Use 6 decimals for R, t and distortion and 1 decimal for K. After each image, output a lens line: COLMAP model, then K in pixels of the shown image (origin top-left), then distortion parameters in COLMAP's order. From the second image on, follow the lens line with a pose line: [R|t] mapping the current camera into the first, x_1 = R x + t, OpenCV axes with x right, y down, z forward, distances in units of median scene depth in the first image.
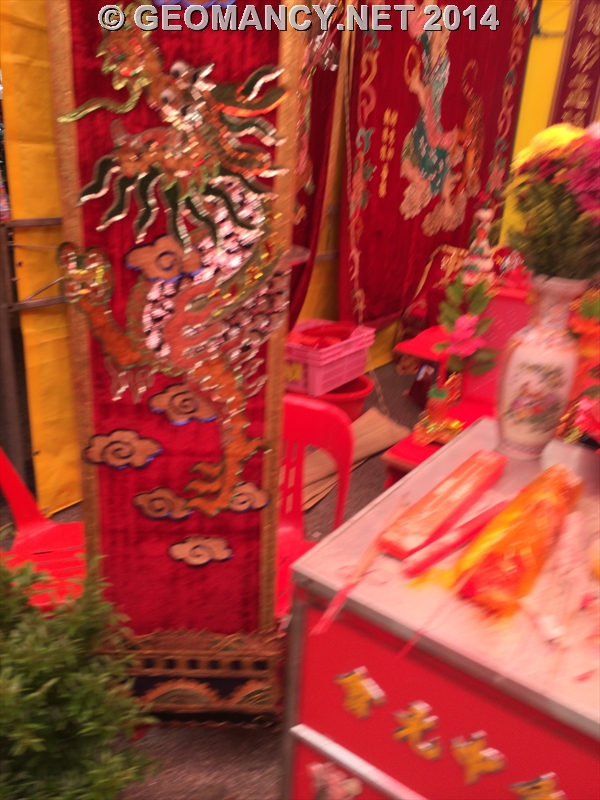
lens RADIAL K [[676.4, 0, 310.1], [0, 676.4, 438.5], [0, 0, 1]] dist [-0.025870, 0.001750]
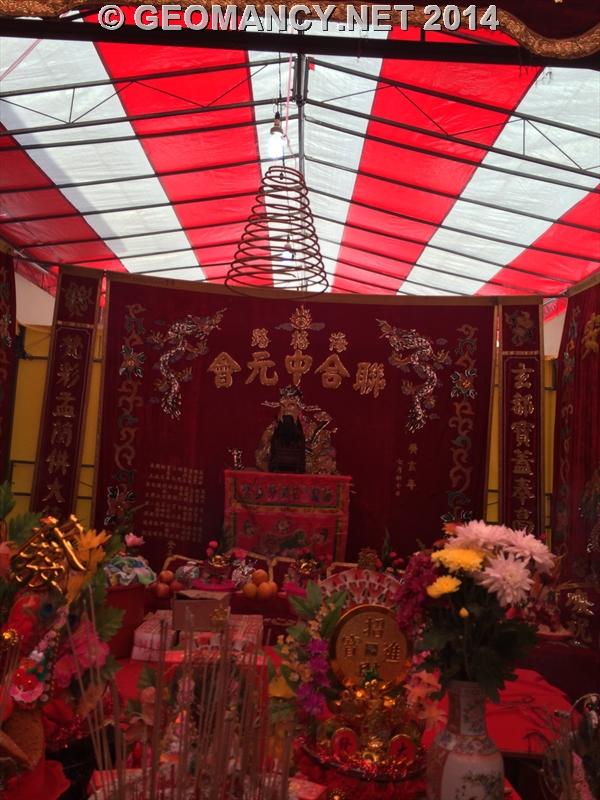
lens RADIAL K [[684.3, 0, 300.8], [0, 684.3, 397.1], [0, 0, 1]] dist [0.072152, -0.079960]
pose [[0.824353, 0.032104, 0.565166, 0.320179], [0.224881, 0.897655, -0.379004, -0.032112], [-0.519491, 0.439528, 0.732764, -0.210330]]
